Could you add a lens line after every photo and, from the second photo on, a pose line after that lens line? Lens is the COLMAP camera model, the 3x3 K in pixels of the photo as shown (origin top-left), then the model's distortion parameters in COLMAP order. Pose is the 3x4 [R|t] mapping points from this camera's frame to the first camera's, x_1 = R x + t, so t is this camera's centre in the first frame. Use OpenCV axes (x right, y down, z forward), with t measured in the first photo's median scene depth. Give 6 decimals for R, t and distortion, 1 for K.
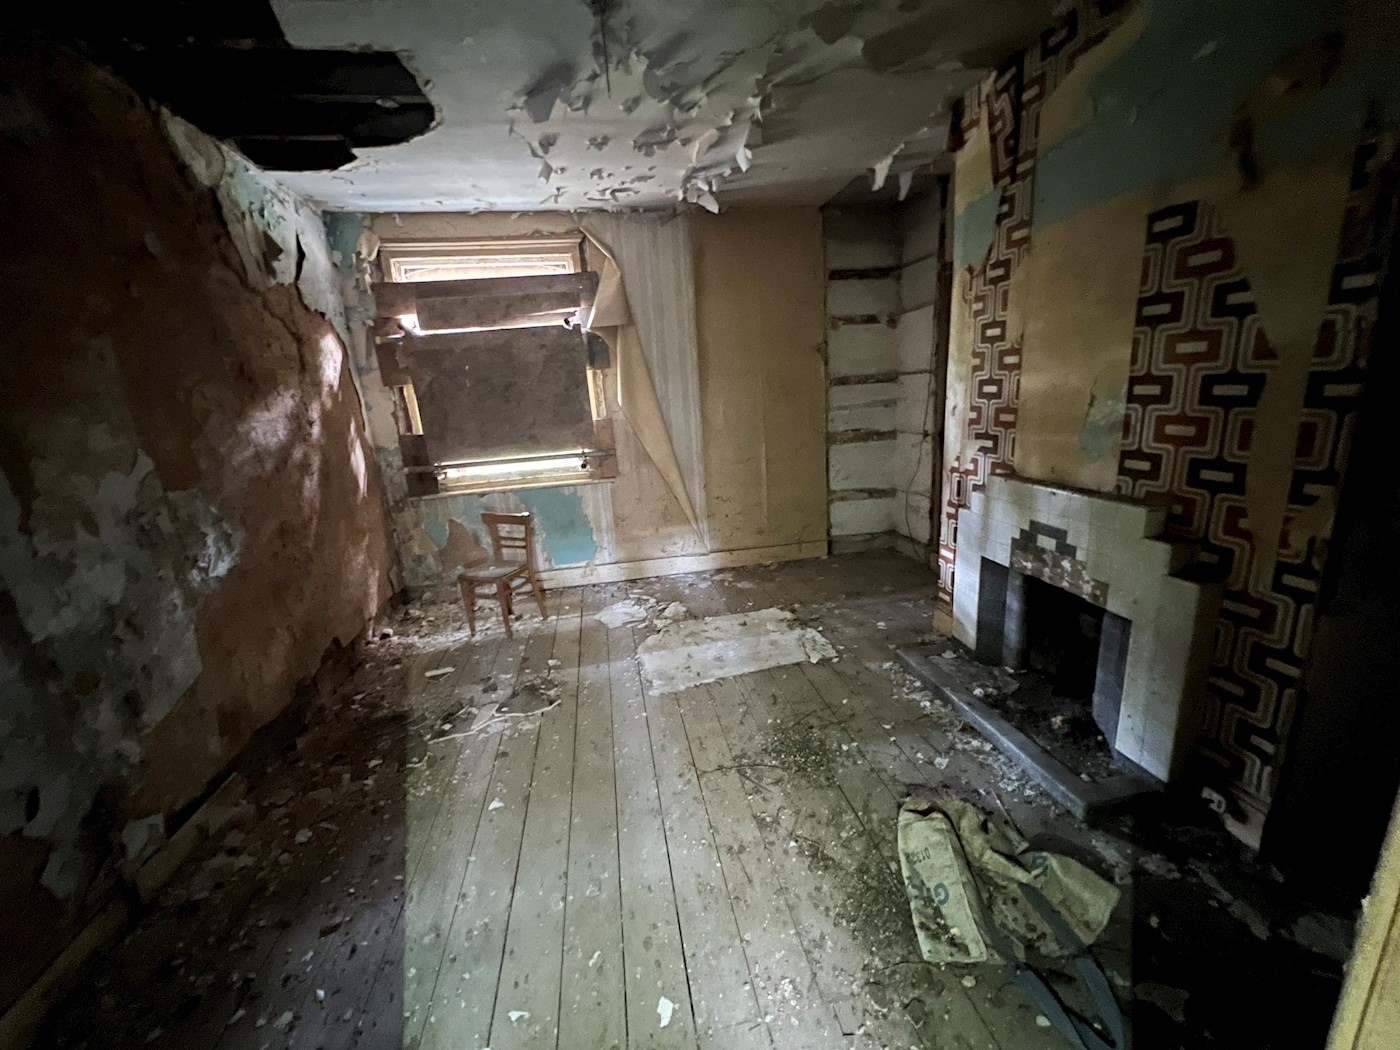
lens RADIAL K [[559.7, 0, 698.7], [0, 559.7, 529.6], [0, 0, 1]] dist [-0.001332, 0.000046]
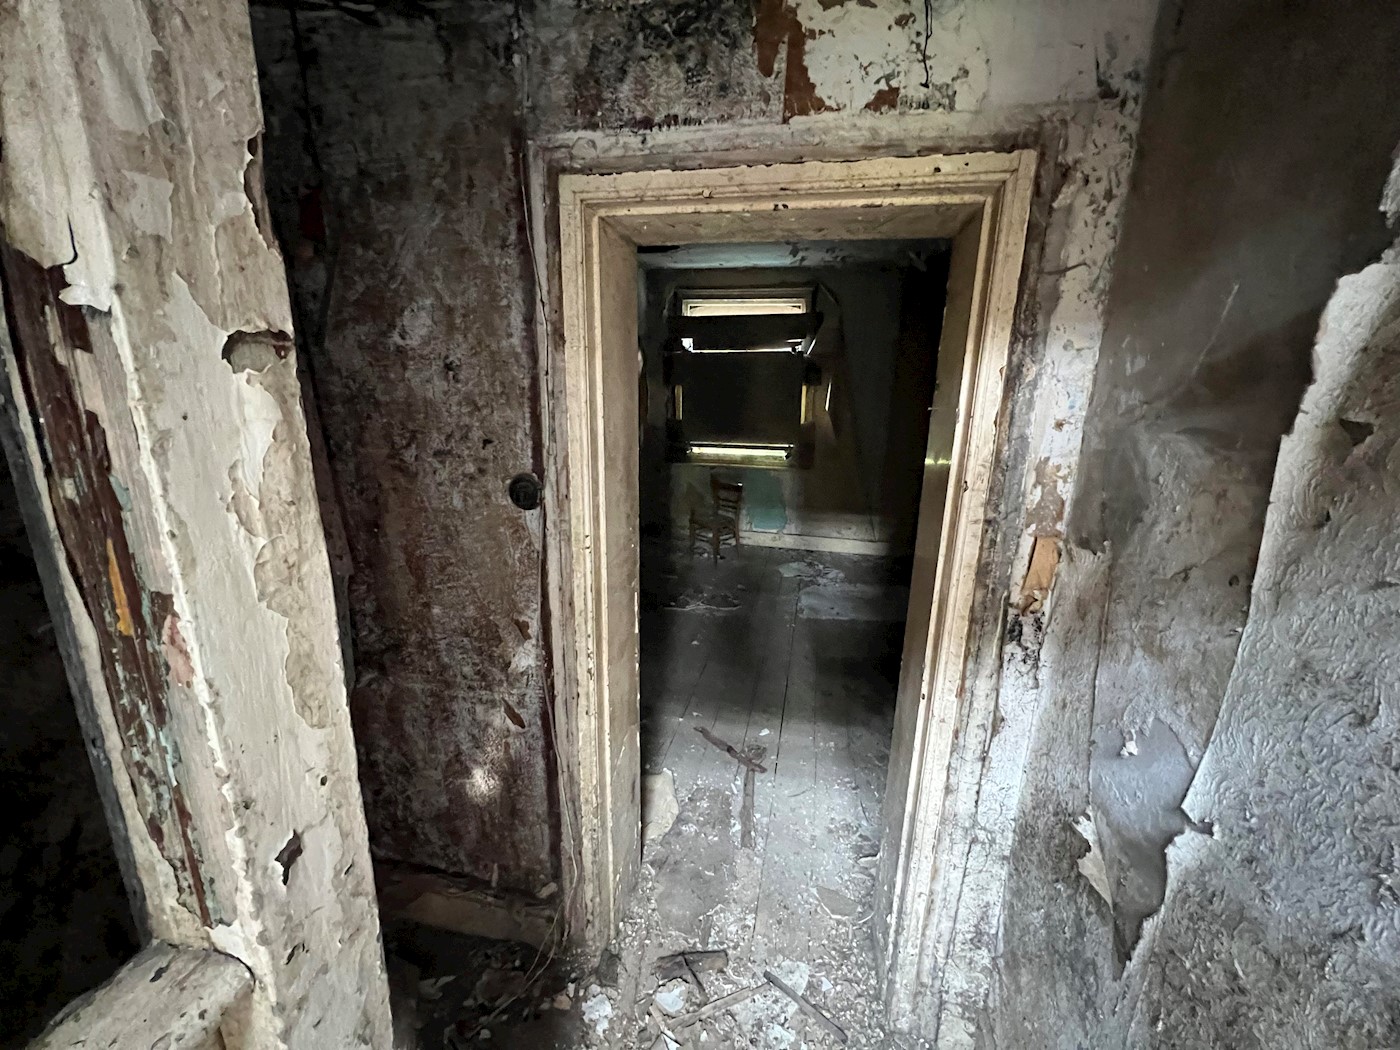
lens RADIAL K [[559.7, 0, 700.0], [0, 559.7, 523.1], [0, 0, 1]] dist [-0.001332, 0.000046]
pose [[0.920951, 0.171366, -0.349976, 0.098518], [-0.171997, 0.984655, 0.029531, 0.038728], [0.349666, 0.032998, 0.936293, -0.322968]]
